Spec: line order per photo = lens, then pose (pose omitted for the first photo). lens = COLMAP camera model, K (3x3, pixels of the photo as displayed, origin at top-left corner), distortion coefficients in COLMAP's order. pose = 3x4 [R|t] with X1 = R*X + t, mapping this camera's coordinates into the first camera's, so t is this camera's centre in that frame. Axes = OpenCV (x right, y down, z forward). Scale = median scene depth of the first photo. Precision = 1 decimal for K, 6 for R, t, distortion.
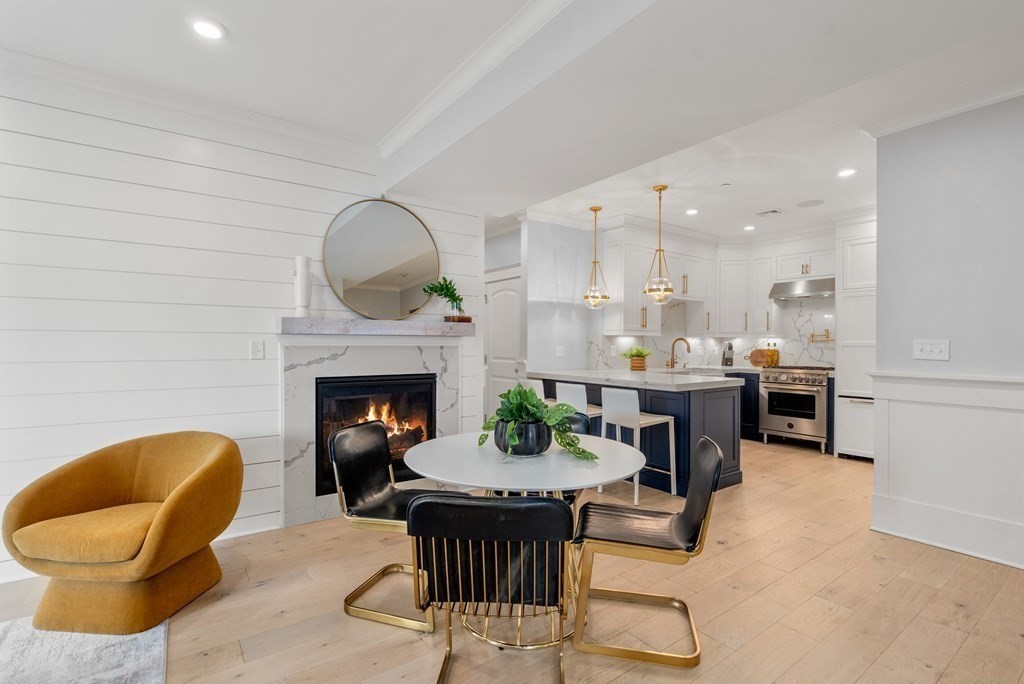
lens RADIAL K [[478.2, 0, 509.5], [0, 478.2, 343.8], [0, 0, 1]] dist [-0.003441, 0.001865]
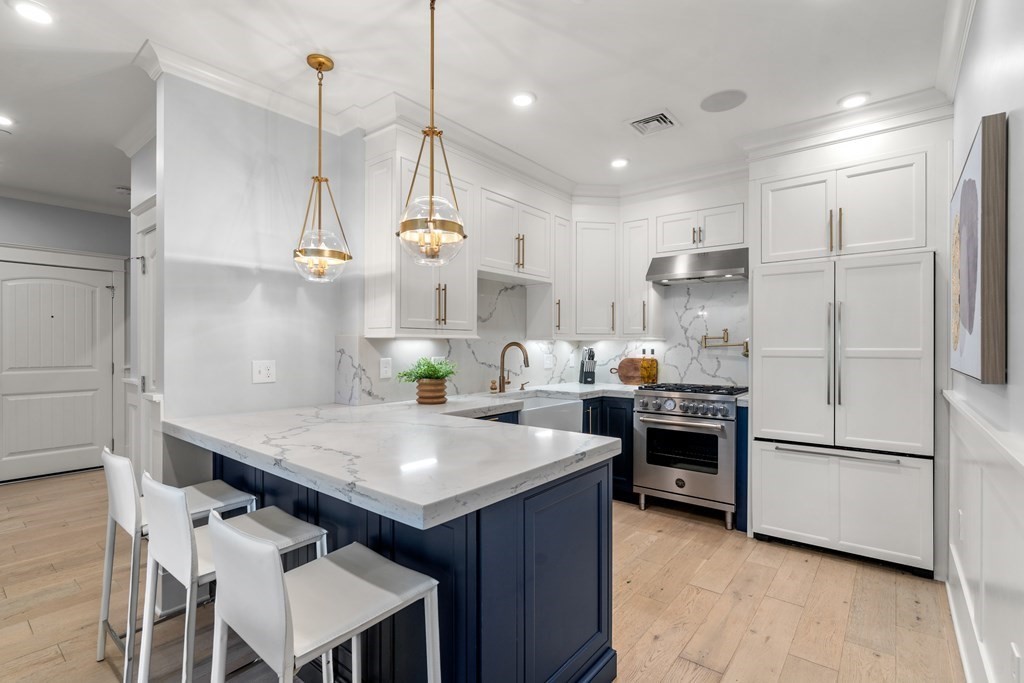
lens RADIAL K [[478.2, 0, 508.7], [0, 478.2, 343.2], [0, 0, 1]] dist [-0.003441, 0.001865]
pose [[0.965522, -0.001415, 0.260319, 0.219549], [0.001391, 0.999999, 0.000279, -0.012324], [-0.260319, 0.000093, 0.965523, 0.476726]]
